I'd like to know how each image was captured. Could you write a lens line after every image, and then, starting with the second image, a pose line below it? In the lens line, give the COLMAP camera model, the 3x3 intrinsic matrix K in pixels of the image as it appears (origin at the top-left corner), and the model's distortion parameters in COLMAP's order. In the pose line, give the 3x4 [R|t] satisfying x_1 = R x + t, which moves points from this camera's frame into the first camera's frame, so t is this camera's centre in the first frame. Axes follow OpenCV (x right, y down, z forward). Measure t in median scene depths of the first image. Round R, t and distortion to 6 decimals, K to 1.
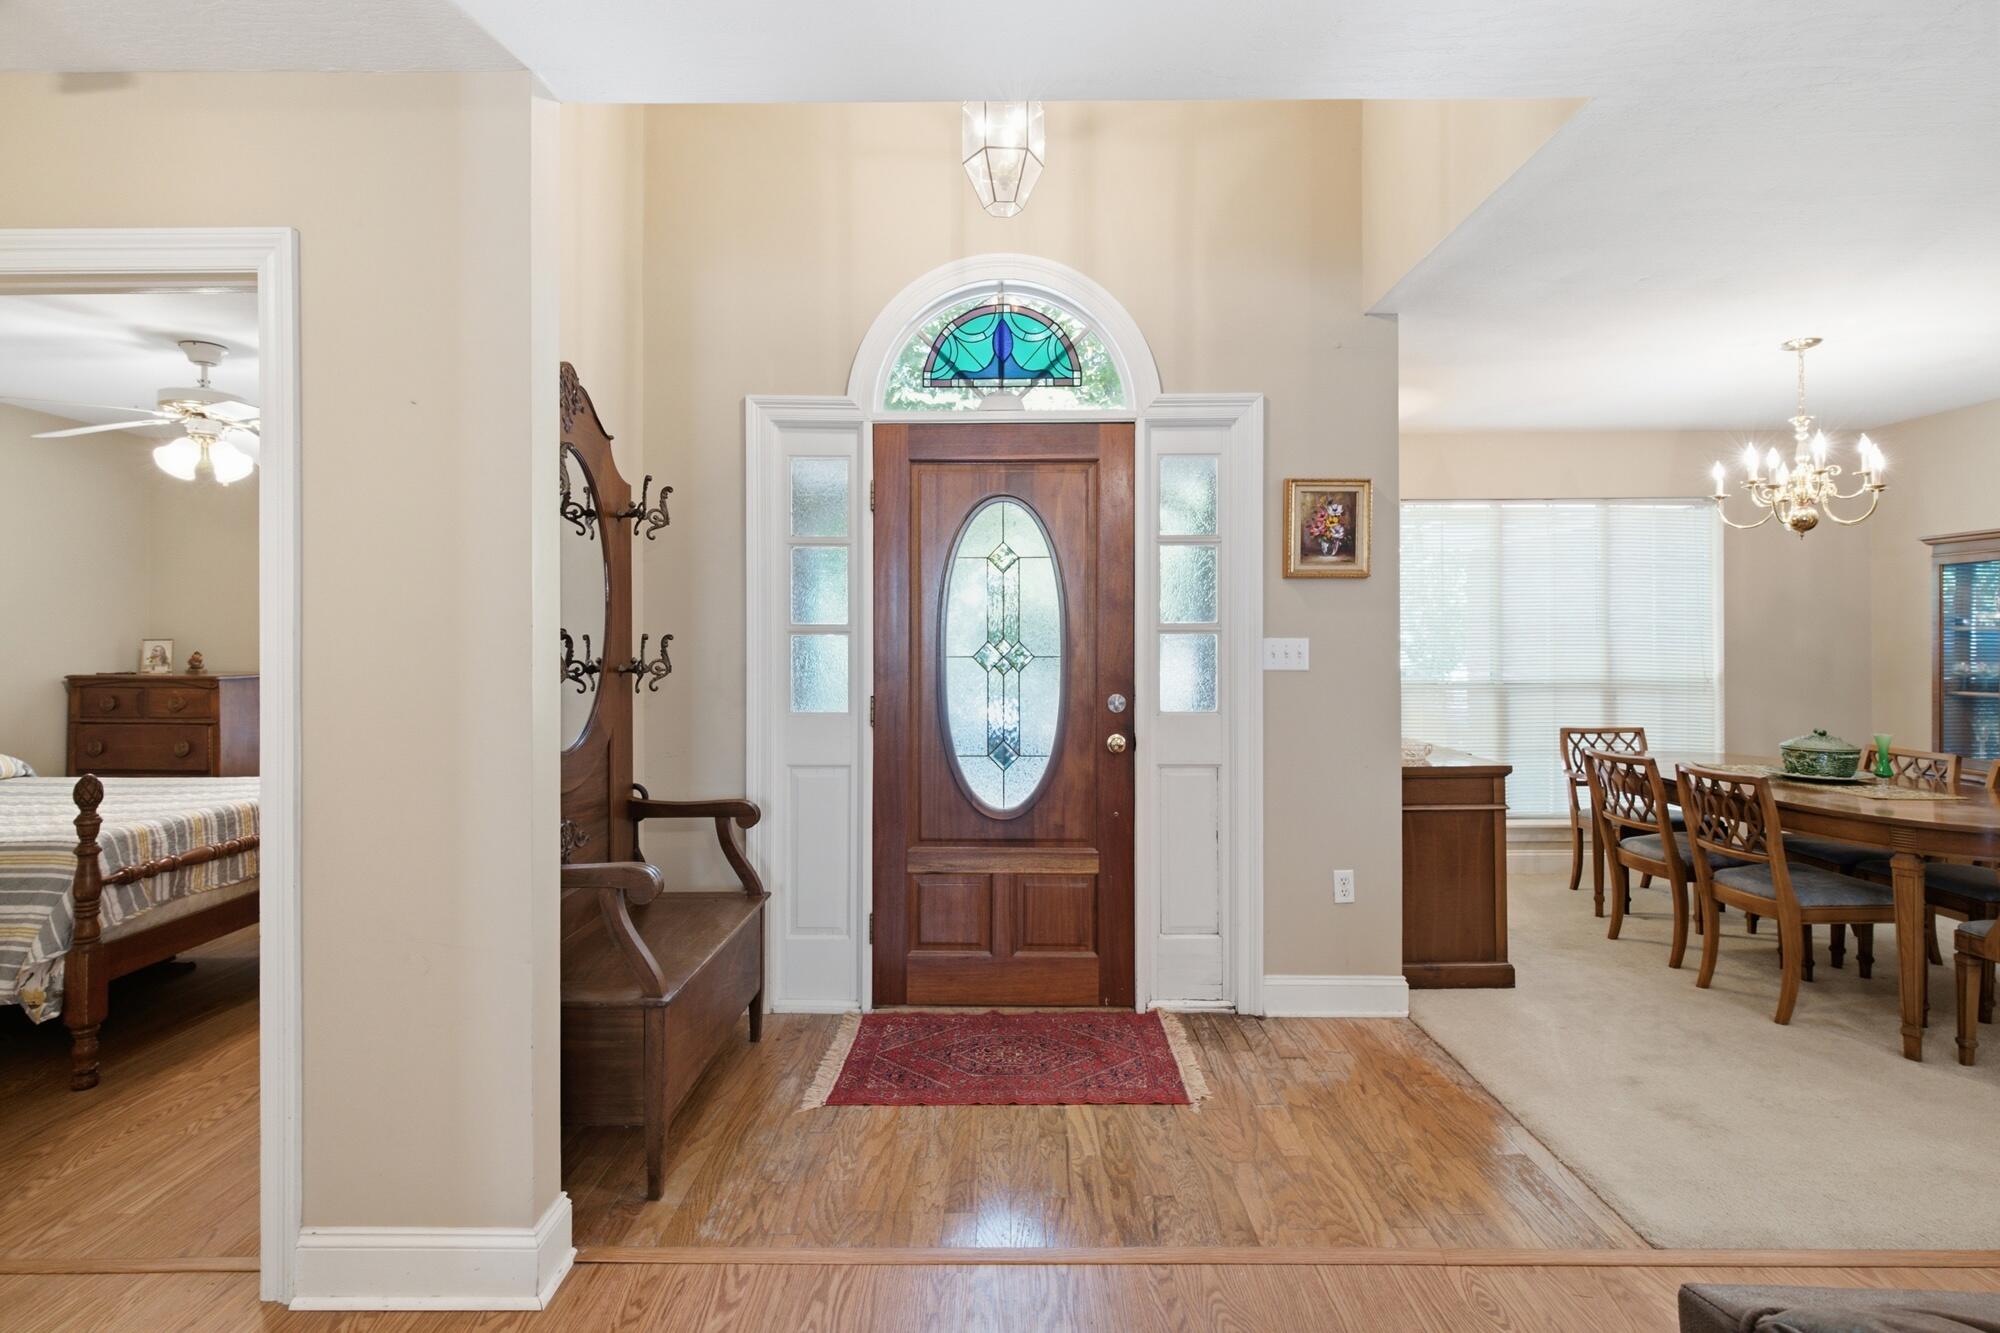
lens RADIAL K [[967.2, 0, 1005.4], [0, 967.2, 643.4], [0, 0, 1]] dist [0.001276, -0.000765]
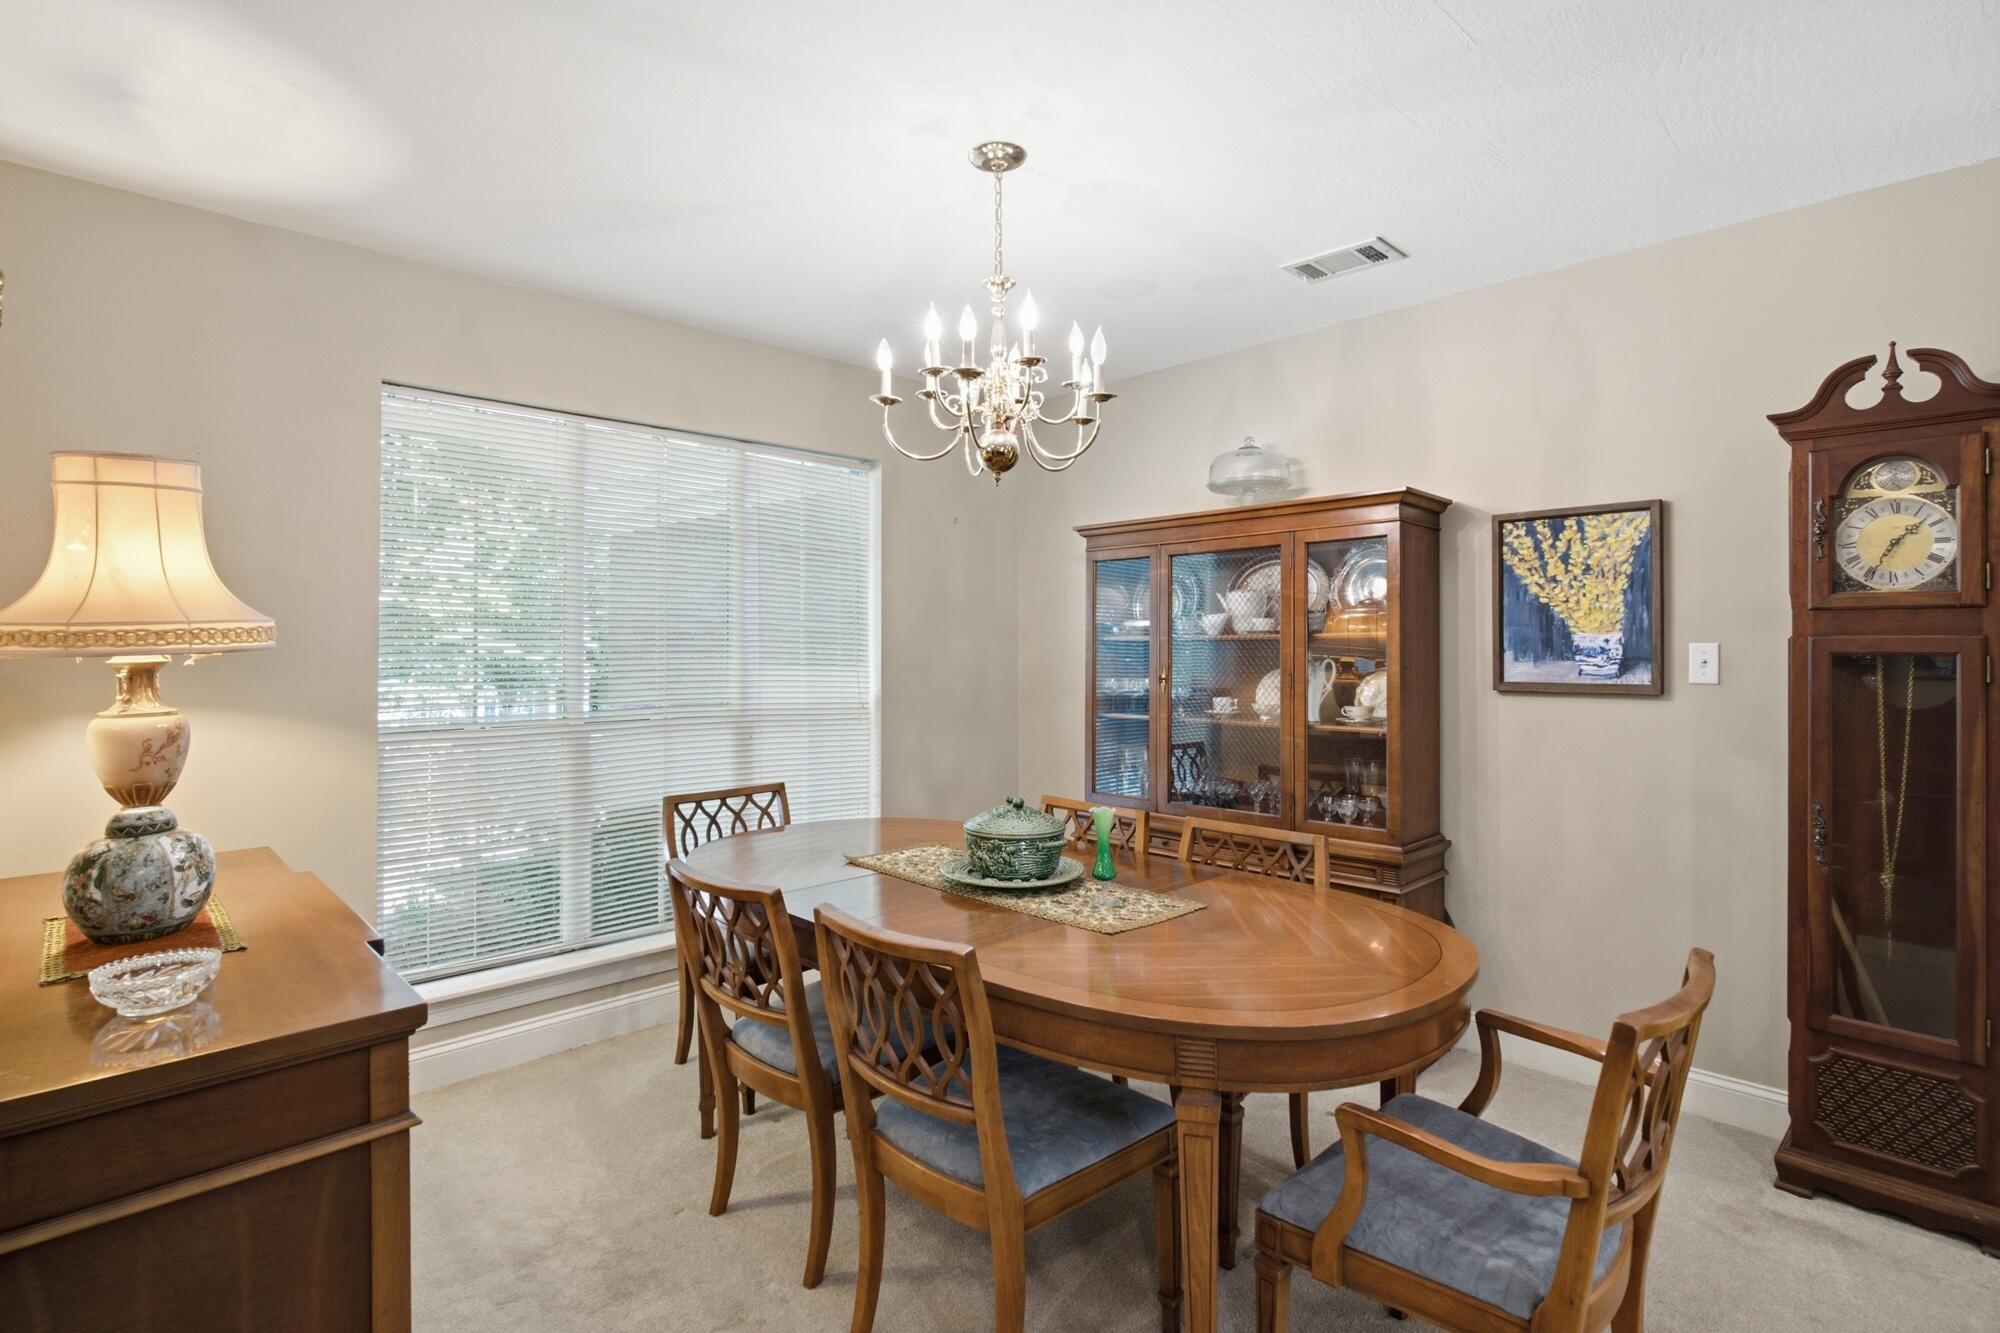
lens RADIAL K [[967.2, 0, 1005.4], [0, 967.2, 643.4], [0, 0, 1]] dist [0.001276, -0.000765]
pose [[0.710717, 0.009133, 0.703419, 0.394947], [-0.003385, 0.999949, -0.009562, -0.003849], [-0.703470, 0.004415, 0.710711, 0.554514]]
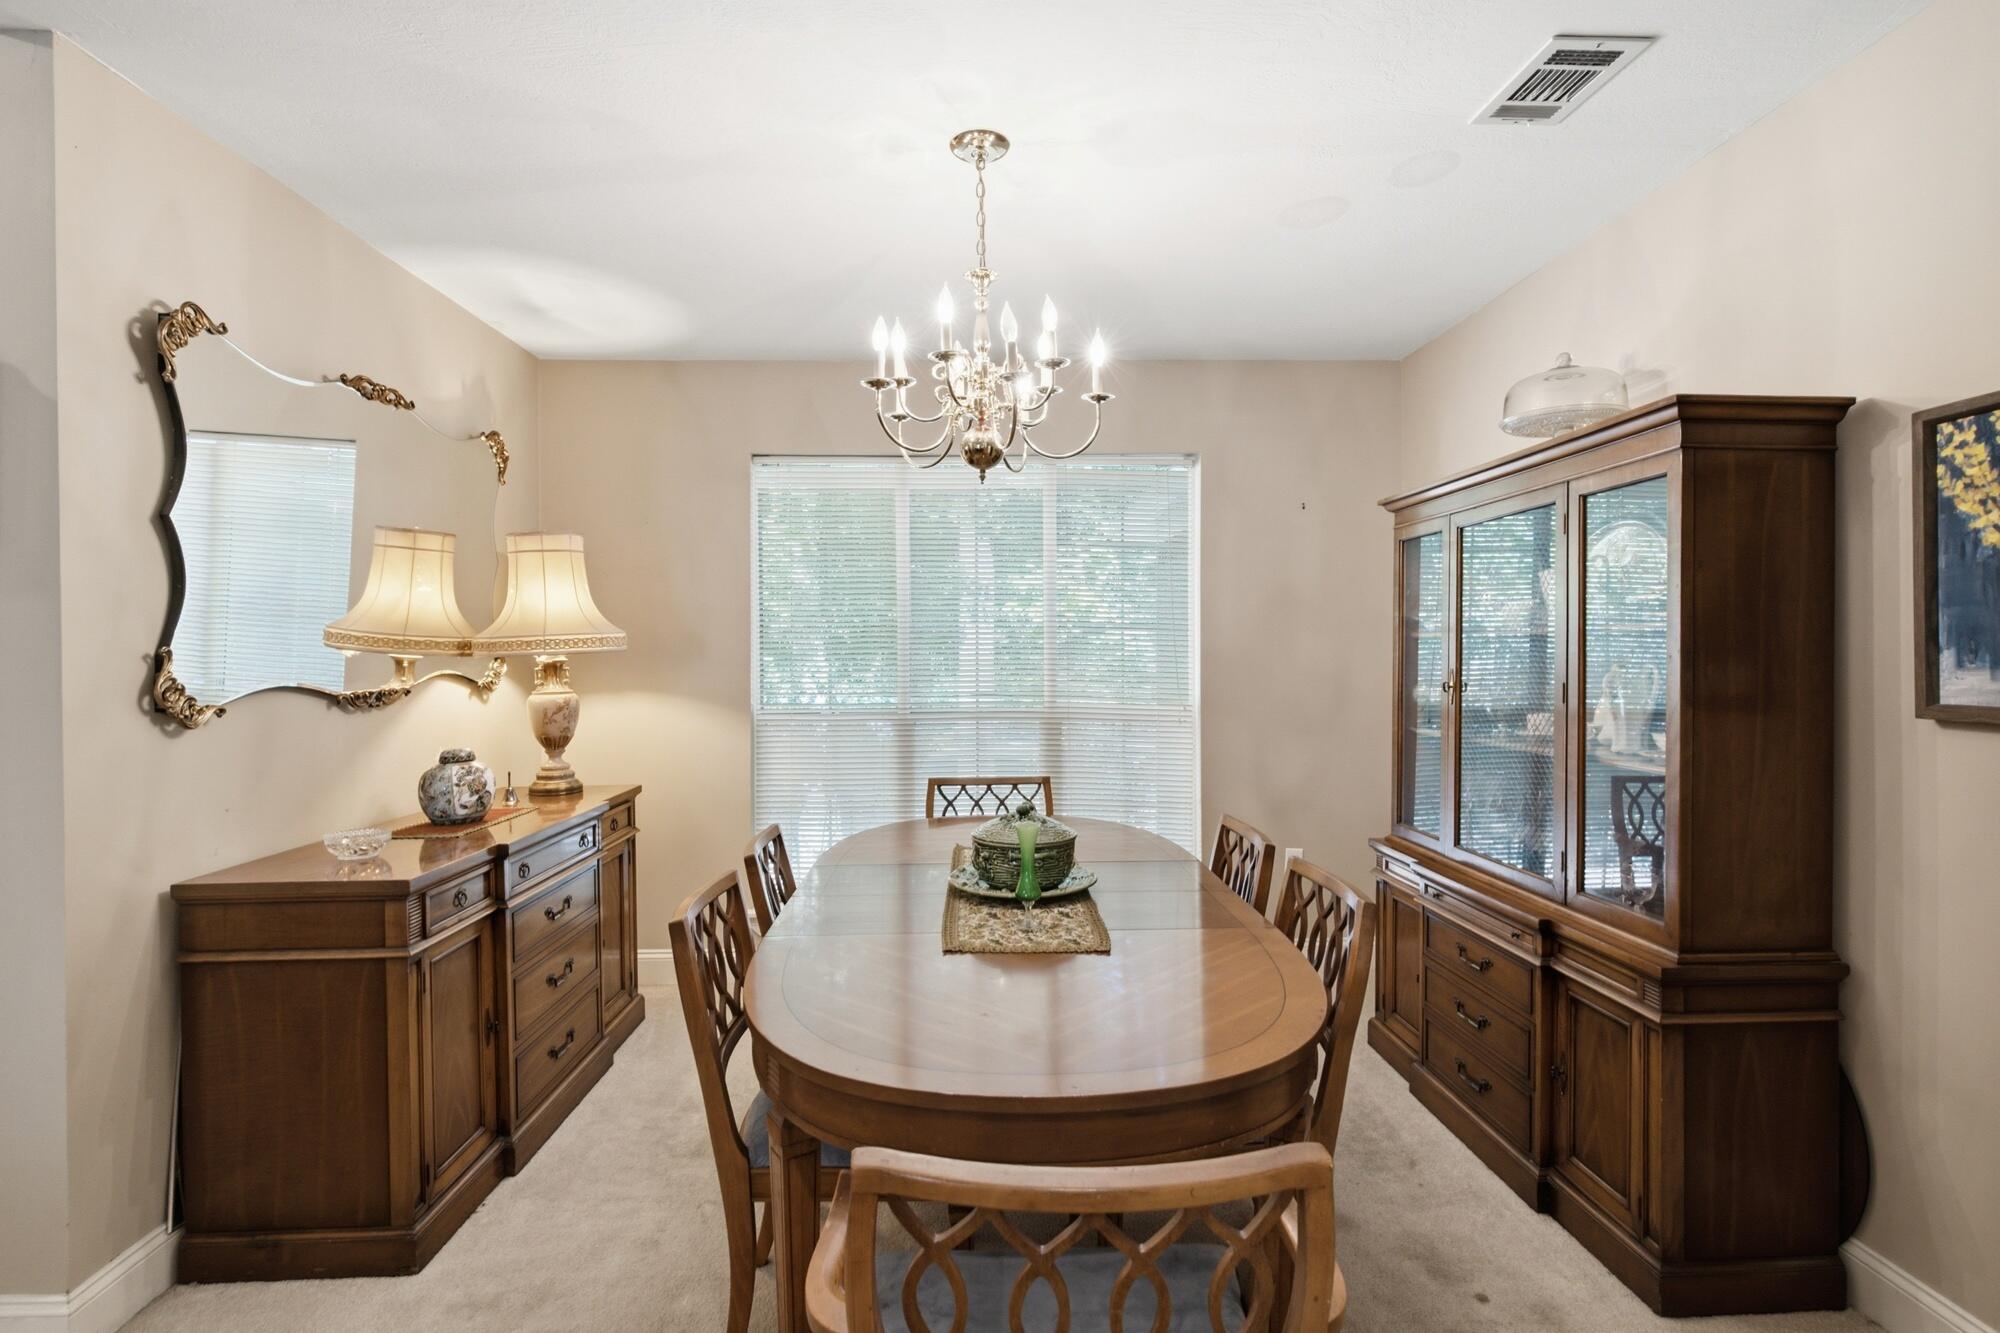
lens RADIAL K [[963.9, 0, 1006.6], [0, 963.9, 657.9], [0, 0, 1]] dist [-0.004238, -0.000439]
pose [[0.999092, -0.000234, 0.042607, 0.789653], [-0.000141, 0.999961, 0.008801, -0.006585], [-0.042607, -0.008799, 0.999053, 0.402793]]
